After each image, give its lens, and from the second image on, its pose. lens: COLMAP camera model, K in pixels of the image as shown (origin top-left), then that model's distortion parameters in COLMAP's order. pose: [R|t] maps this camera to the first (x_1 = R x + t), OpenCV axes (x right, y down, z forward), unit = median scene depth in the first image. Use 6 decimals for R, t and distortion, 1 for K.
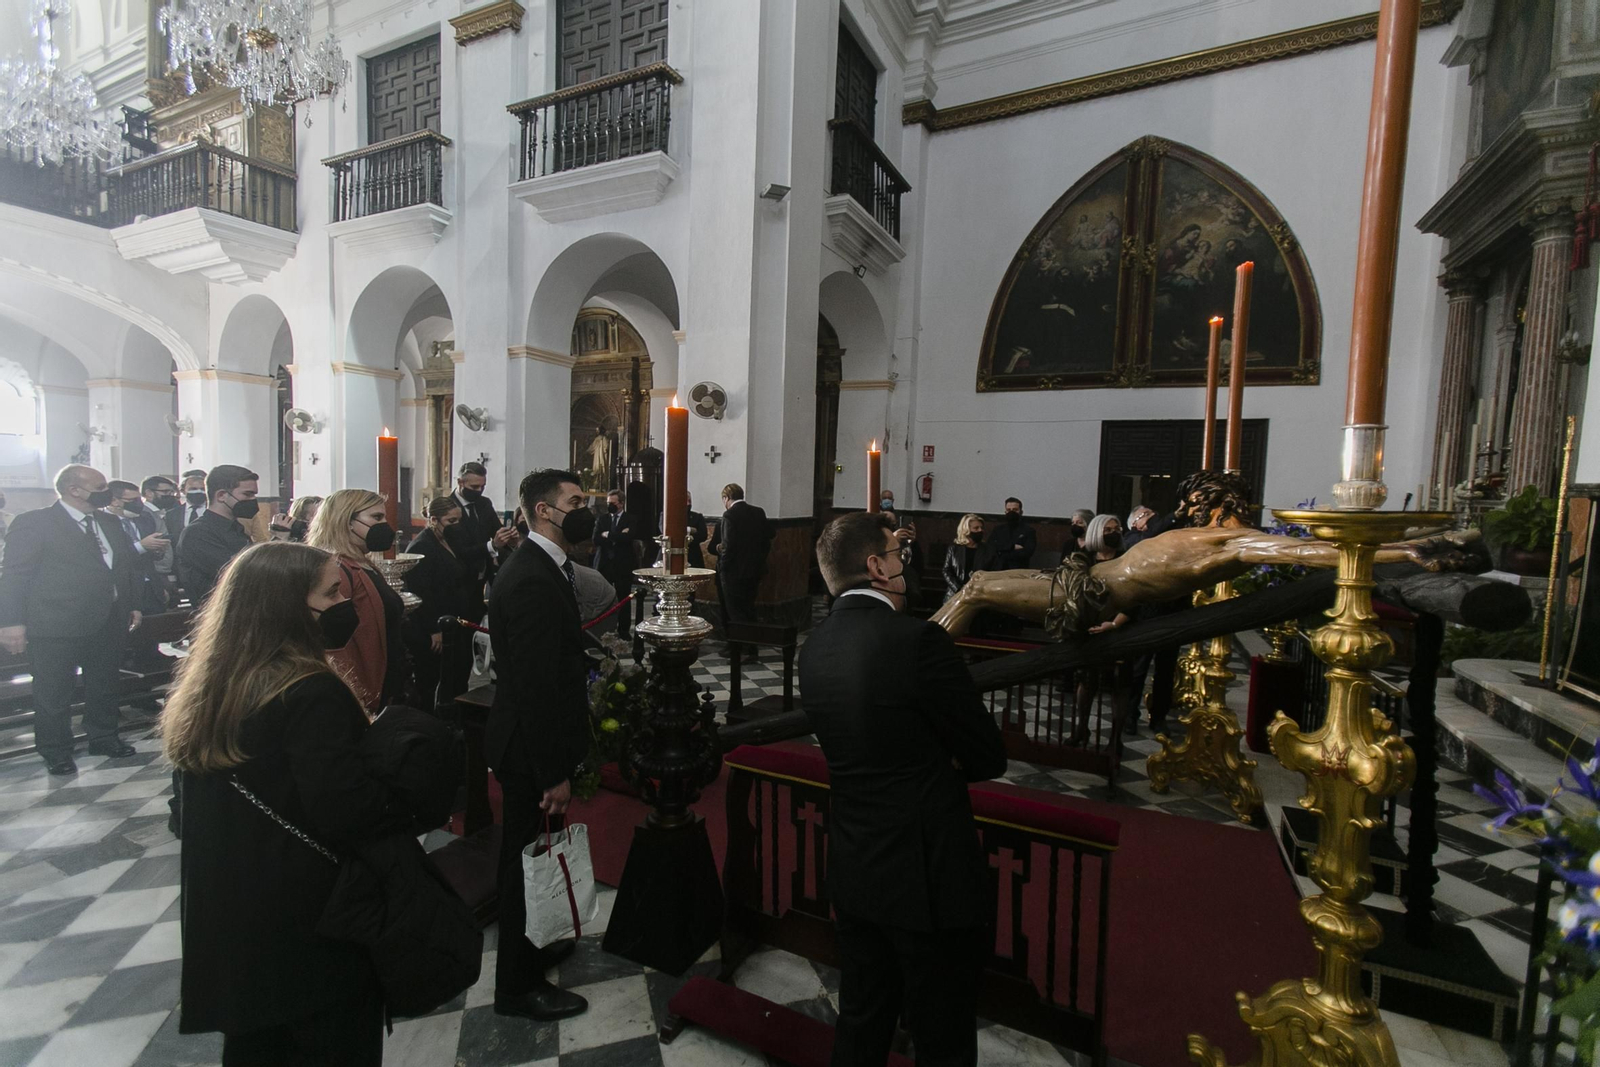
lens RADIAL K [[707.5, 0, 805.7], [0, 707.5, 530.7], [0, 0, 1]] dist [-0.012767, 0.008398]
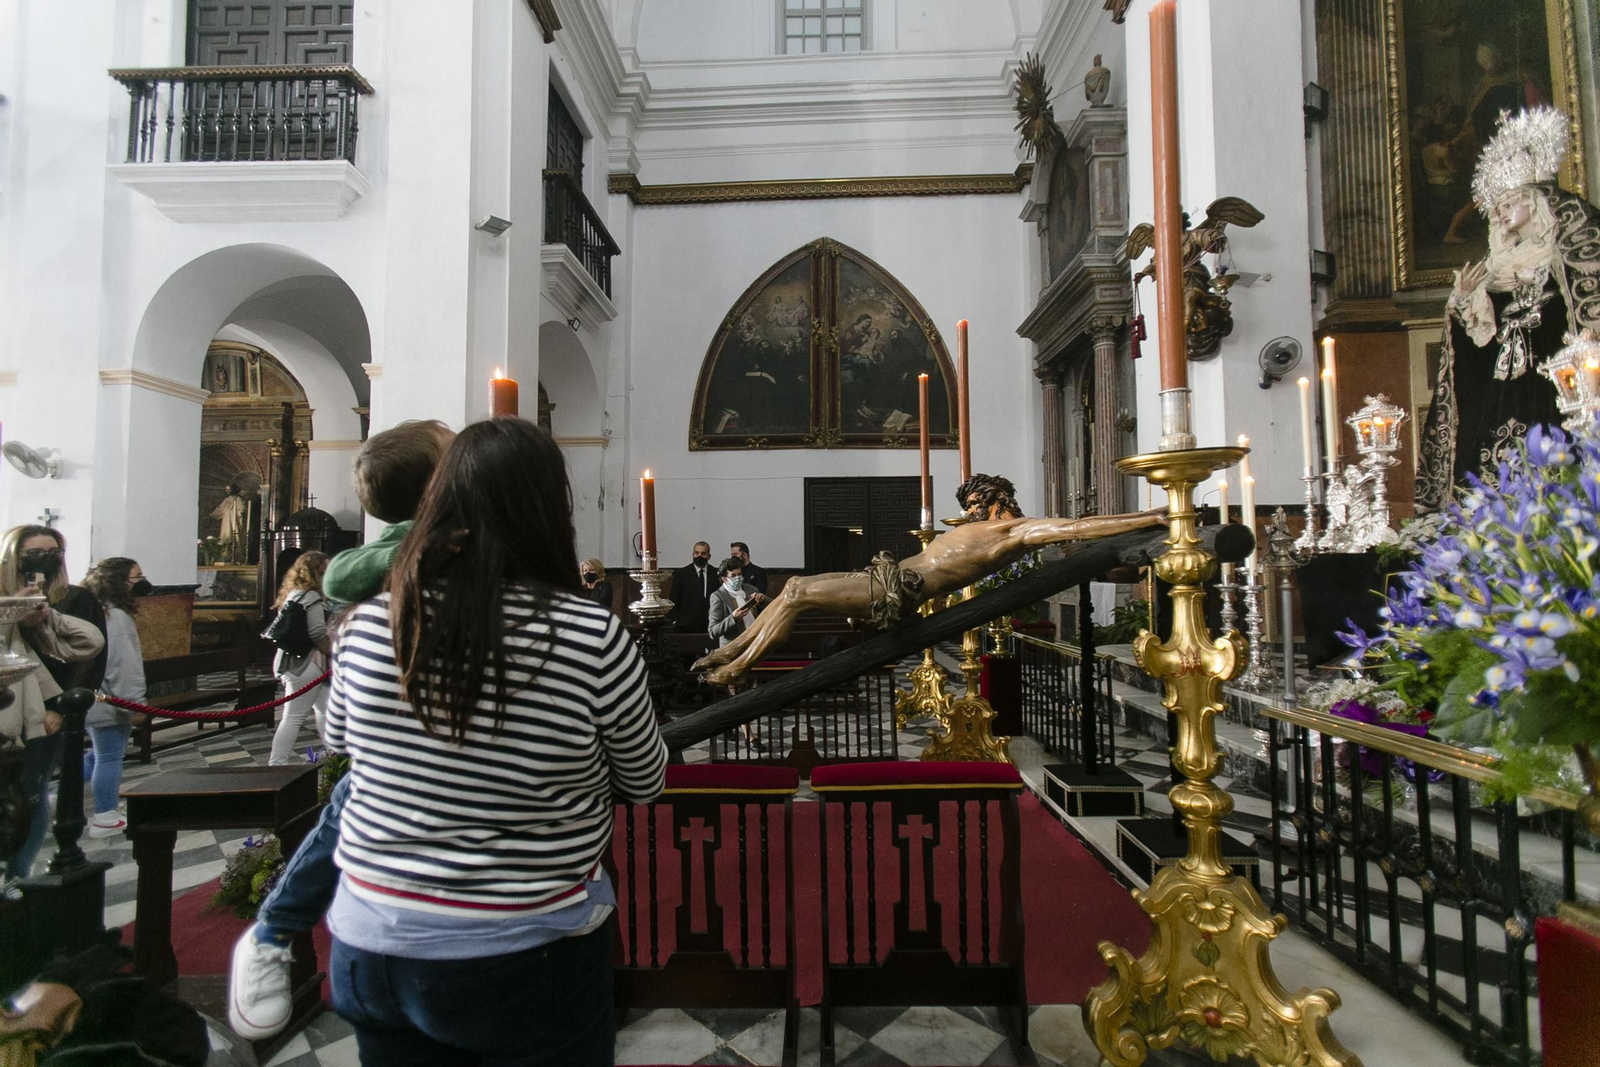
lens RADIAL K [[694.9, 0, 800.0], [0, 694.9, 533.5], [0, 0, 1]] dist [-0.022930, 0.015047]
pose [[0.906370, -0.022159, 0.421903, -0.063163], [0.063712, 0.994372, -0.084646, 0.030518], [-0.417653, 0.103601, 0.902681, 0.034997]]
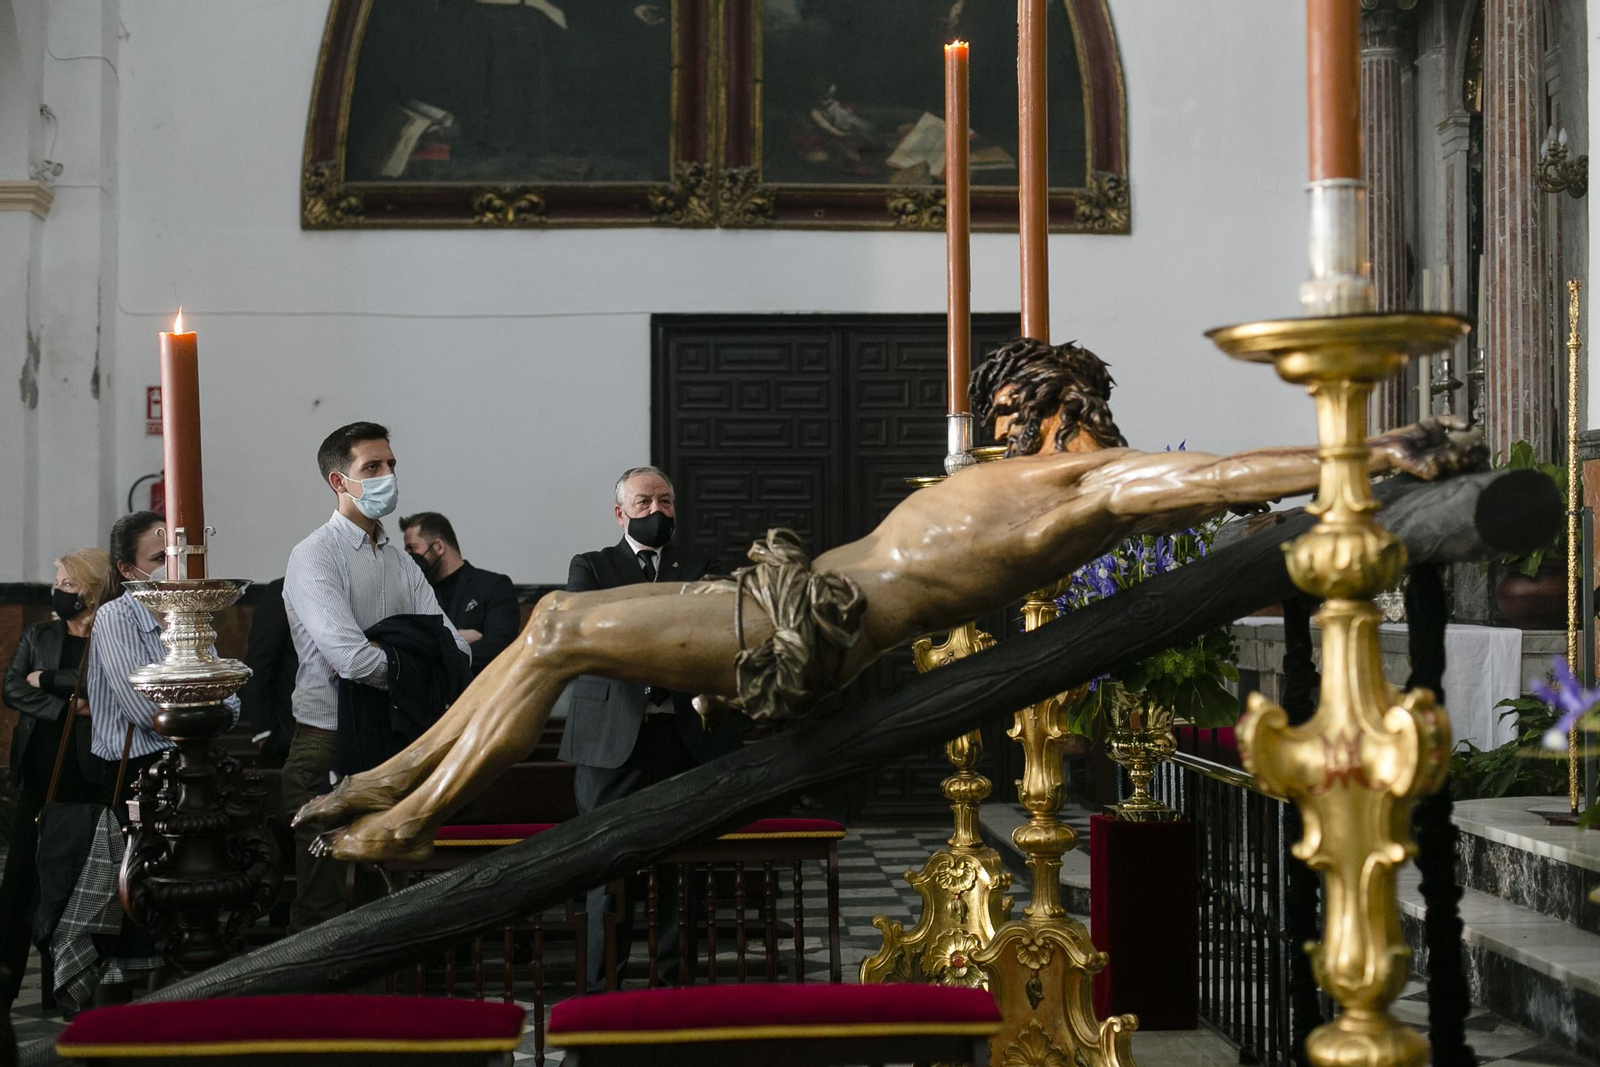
lens RADIAL K [[2244.0, 0, 800.0], [0, 2244.0, 533.5], [0, 0, 1]] dist [-0.019530, 0.115281]
pose [[0.880698, -0.028344, 0.472829, -0.090377], [0.063102, 0.996331, -0.057809, 0.040448], [-0.469455, 0.080748, 0.879256, -0.075195]]
